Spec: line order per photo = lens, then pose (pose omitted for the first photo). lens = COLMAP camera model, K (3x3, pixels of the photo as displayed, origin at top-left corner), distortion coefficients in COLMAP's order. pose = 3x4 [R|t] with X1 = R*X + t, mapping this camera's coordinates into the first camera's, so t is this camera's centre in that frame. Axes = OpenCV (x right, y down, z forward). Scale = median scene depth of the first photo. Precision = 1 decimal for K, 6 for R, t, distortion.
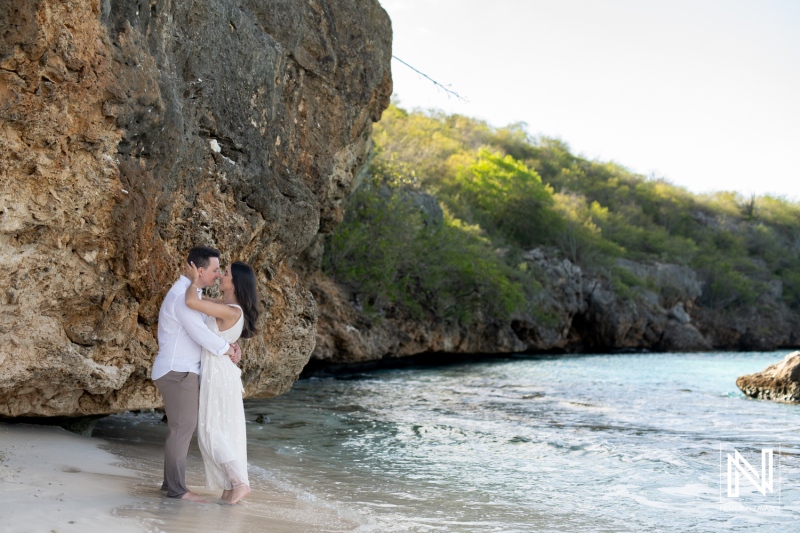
lens RADIAL K [[1159.2, 0, 400.3], [0, 1159.2, 266.7], [0, 0, 1]] dist [0.009598, 0.000000]
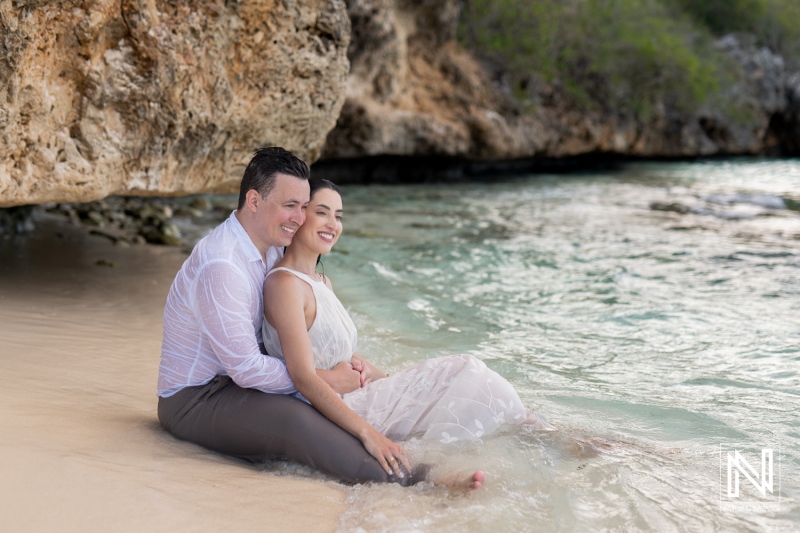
lens RADIAL K [[1159.2, 0, 400.4], [0, 1159.2, 266.2], [0, 0, 1]] dist [0.009598, 0.000000]
pose [[0.988998, 0.020400, -0.146517, 0.010294], [0.003645, 0.986784, 0.161997, 0.022556], [0.147886, -0.160749, 0.975853, 0.180628]]
